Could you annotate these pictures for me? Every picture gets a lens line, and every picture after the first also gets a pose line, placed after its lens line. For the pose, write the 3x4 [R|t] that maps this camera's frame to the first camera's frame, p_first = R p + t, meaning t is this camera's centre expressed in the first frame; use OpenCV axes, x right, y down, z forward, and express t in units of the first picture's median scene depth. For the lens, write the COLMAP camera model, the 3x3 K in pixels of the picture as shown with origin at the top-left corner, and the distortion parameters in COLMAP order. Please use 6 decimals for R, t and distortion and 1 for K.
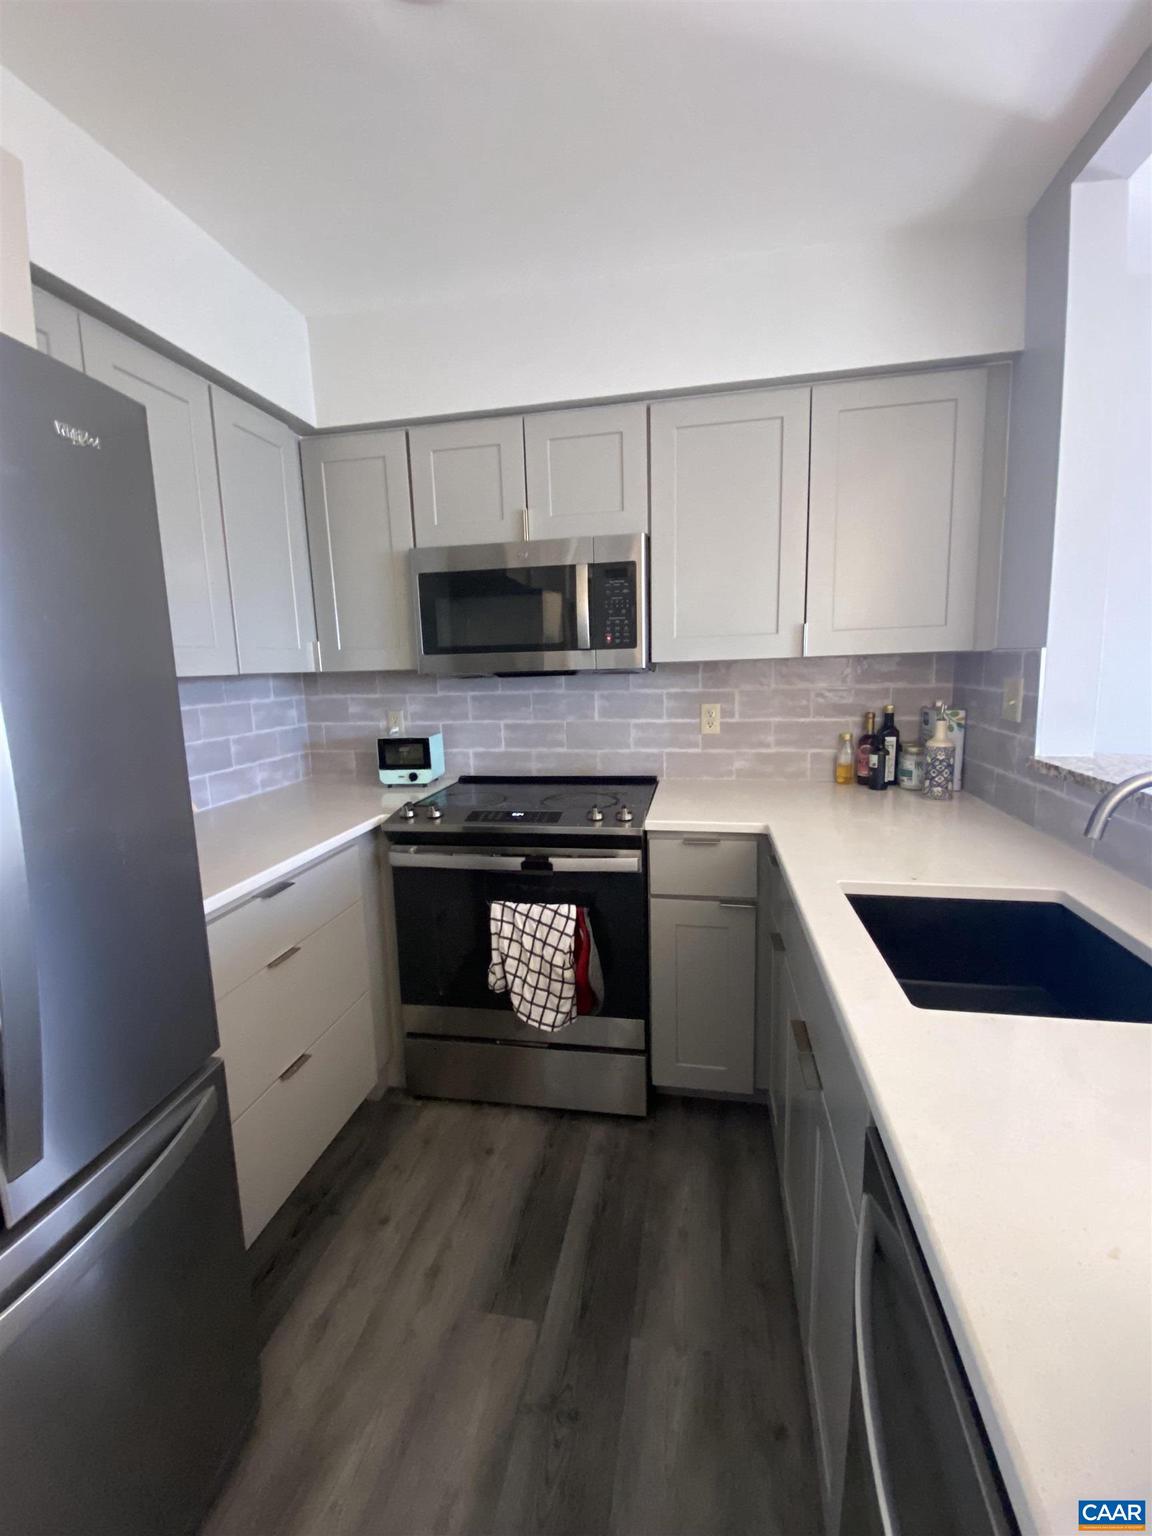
lens RADIAL K [[665.1, 0, 576.0], [0, 665.1, 768.0], [0, 0, 1]] dist [0.029902, -0.022906]
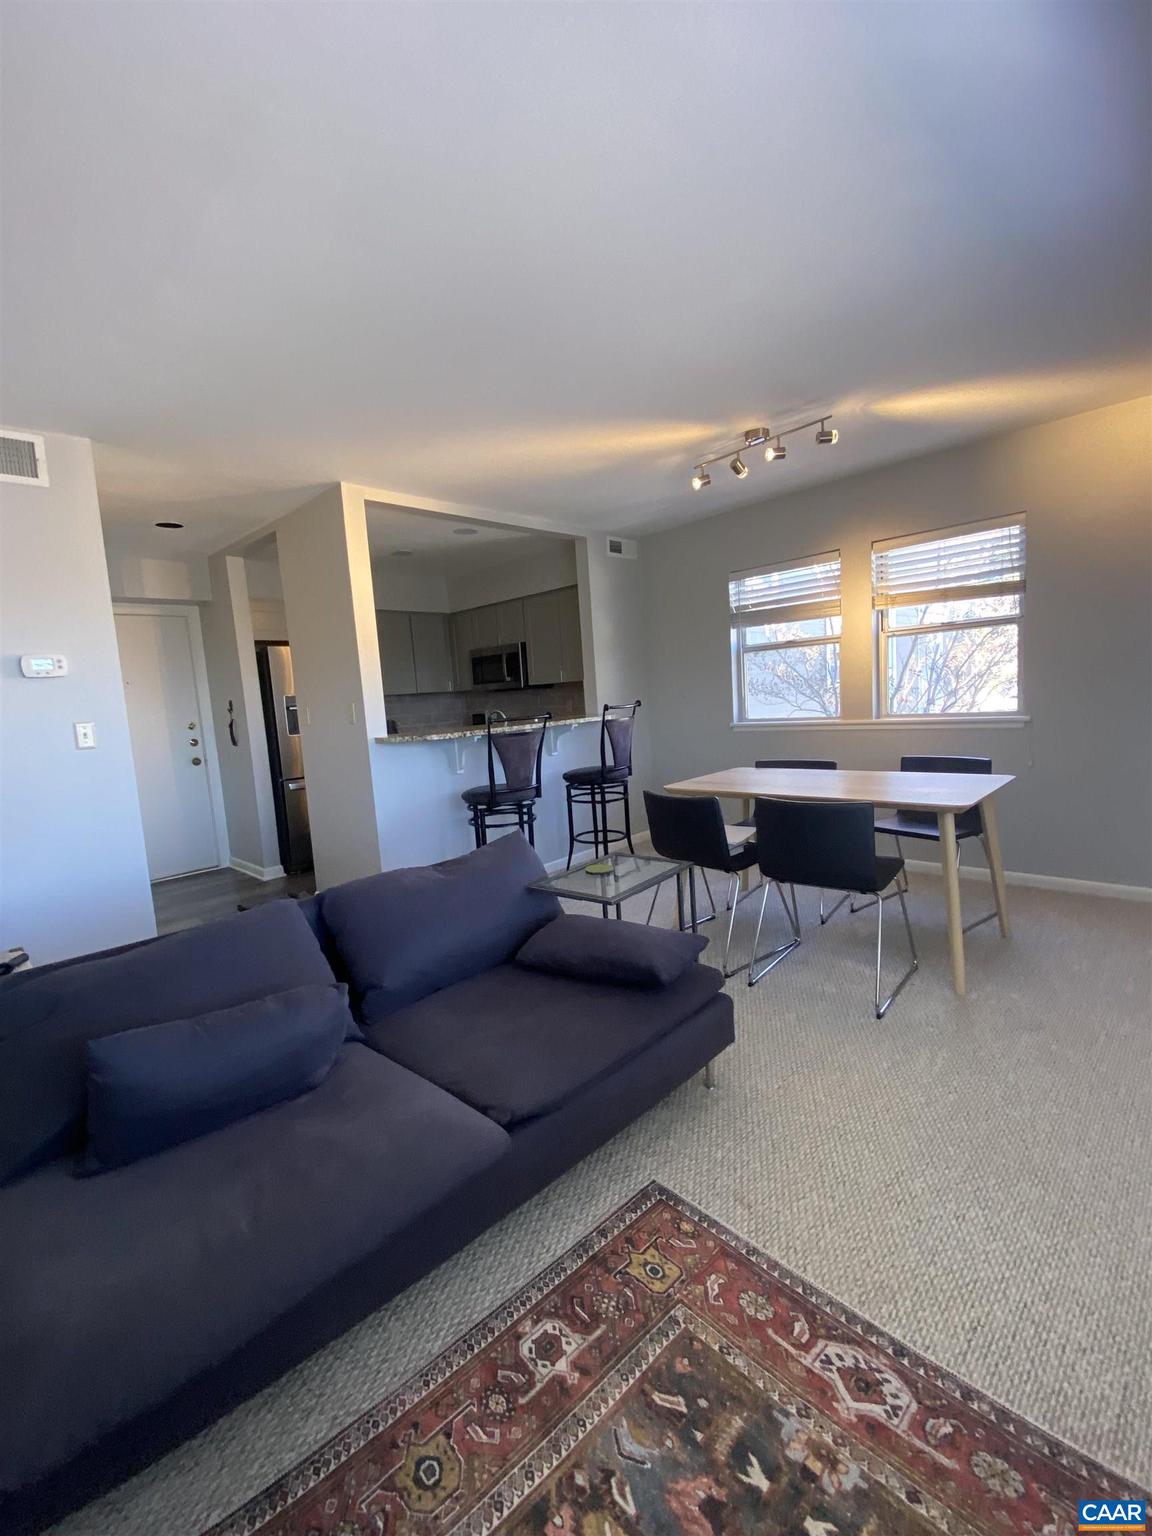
lens RADIAL K [[665.1, 0, 576.0], [0, 665.1, 768.0], [0, 0, 1]] dist [0.029902, -0.022906]
pose [[0.830401, 0.034784, -0.556079, 1.790304], [-0.039358, 0.999218, 0.003730, 0.169613], [0.555774, 0.018789, 0.831121, -1.194450]]
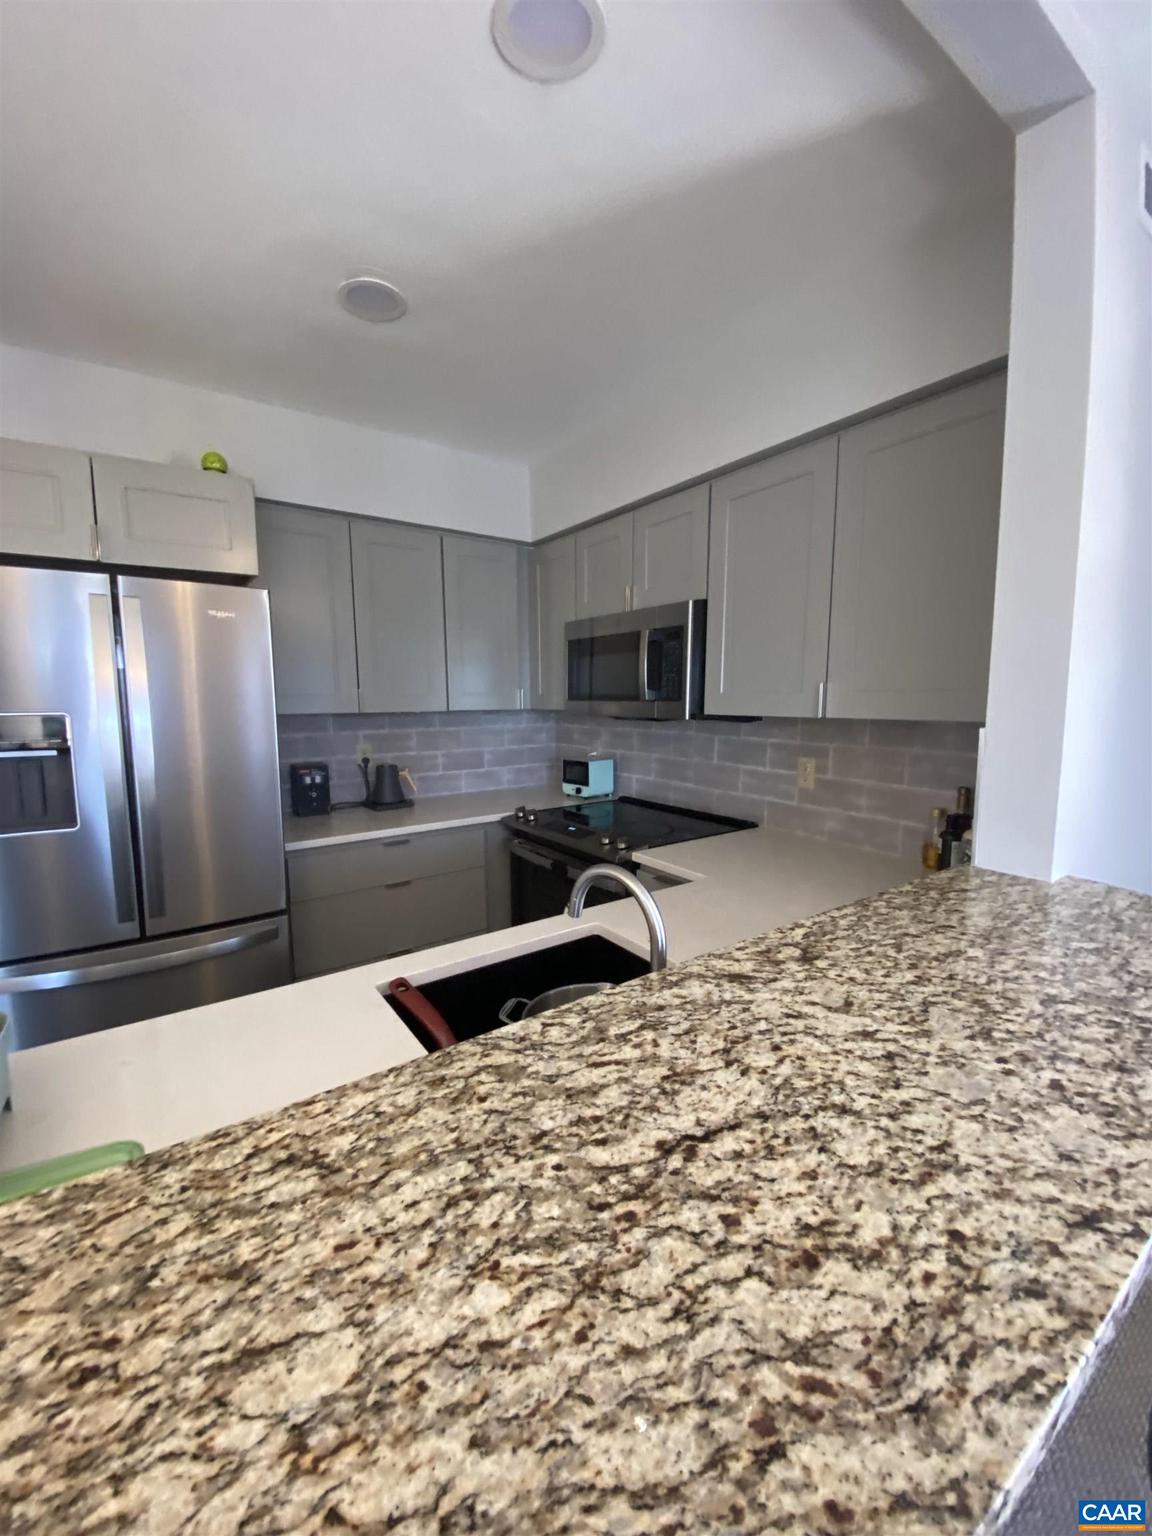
lens RADIAL K [[617.3, 0, 576.0], [0, 617.3, 768.0], [0, 0, 1]] dist [-0.000070, -0.000019]
pose [[0.714611, 0.109031, -0.690973, 0.635560], [-0.123047, 0.991969, 0.029271, -0.071815], [0.688615, 0.064105, 0.722288, 0.126628]]
